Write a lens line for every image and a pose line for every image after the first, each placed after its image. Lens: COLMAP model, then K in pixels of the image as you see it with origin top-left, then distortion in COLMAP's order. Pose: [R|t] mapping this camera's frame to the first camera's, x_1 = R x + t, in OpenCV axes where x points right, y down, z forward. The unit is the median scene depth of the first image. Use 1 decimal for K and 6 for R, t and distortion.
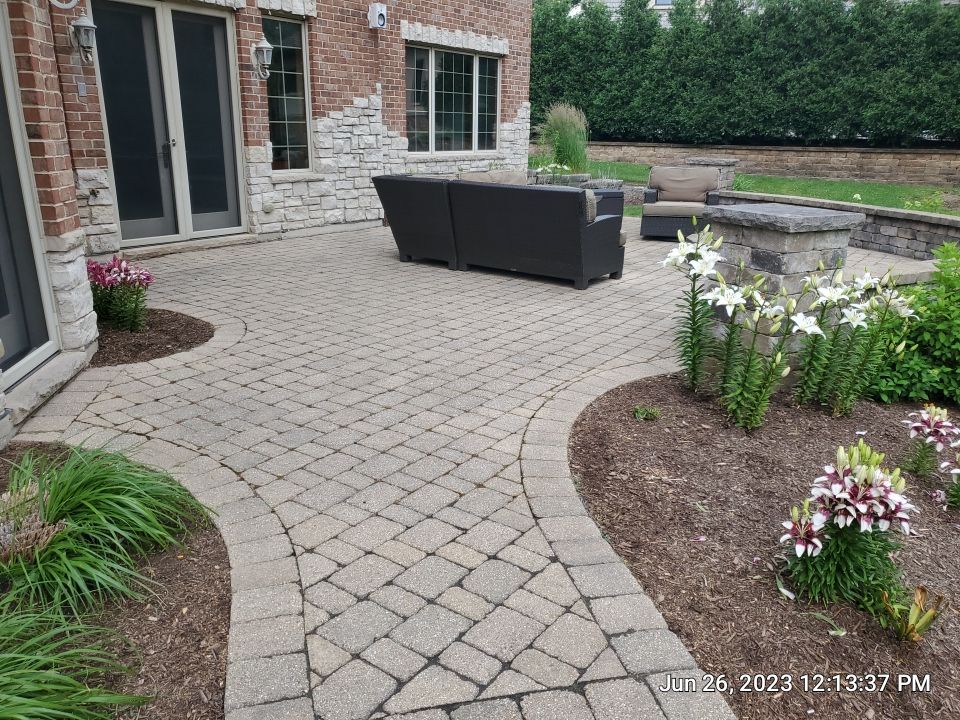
lens RADIAL K [[762.1, 0, 458.9], [0, 762.1, 370.6], [0, 0, 1]] dist [-0.002307, 0.023057]
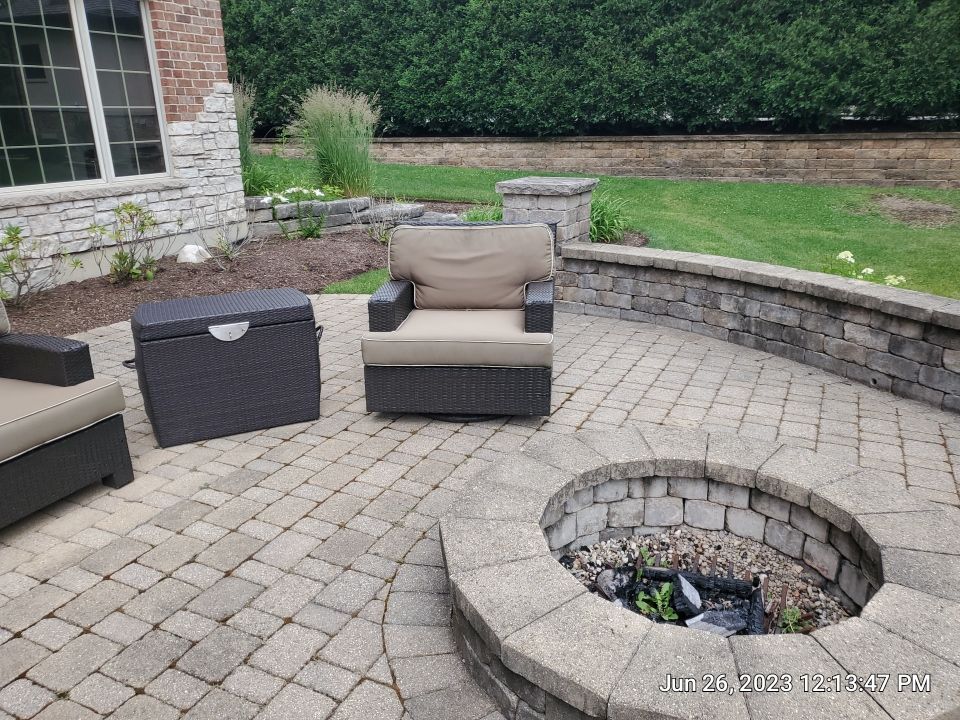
lens RADIAL K [[740.7, 0, 464.1], [0, 740.7, 346.3], [0, 0, 1]] dist [0.006166, 0.007941]
pose [[0.985703, -0.084586, 0.145724, 0.142712], [0.085378, 0.996348, 0.000819, -0.126008], [-0.145261, 0.011634, 0.989325, 0.380315]]
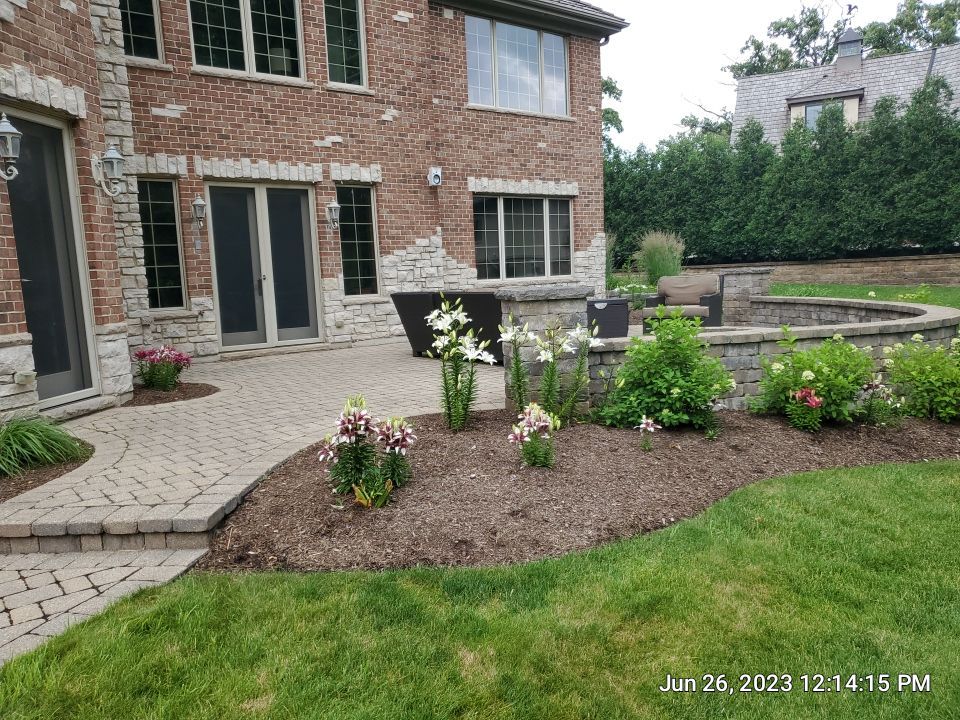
lens RADIAL K [[760.3, 0, 460.3], [0, 760.3, 377.1], [0, 0, 1]] dist [0.026510, -0.016130]
pose [[0.954466, -0.018105, -0.297770, 0.191520], [-0.033500, 0.985338, -0.167290, 0.050519], [0.296433, 0.169648, 0.939865, -0.084681]]
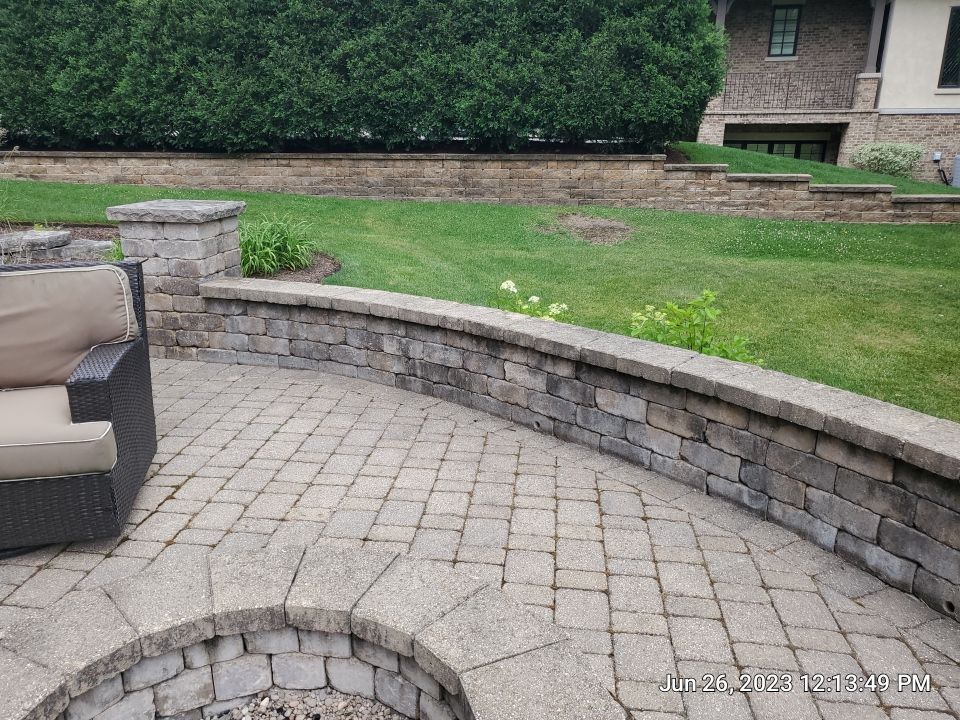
lens RADIAL K [[734.2, 0, 478.1], [0, 734.2, 359.7], [0, 0, 1]] dist [-0.003470, 0.005588]
pose [[0.866581, -0.161755, 0.472094, 0.197738], [0.161900, 0.985970, 0.040642, -0.134207], [-0.472044, 0.041213, 0.880611, 0.419372]]
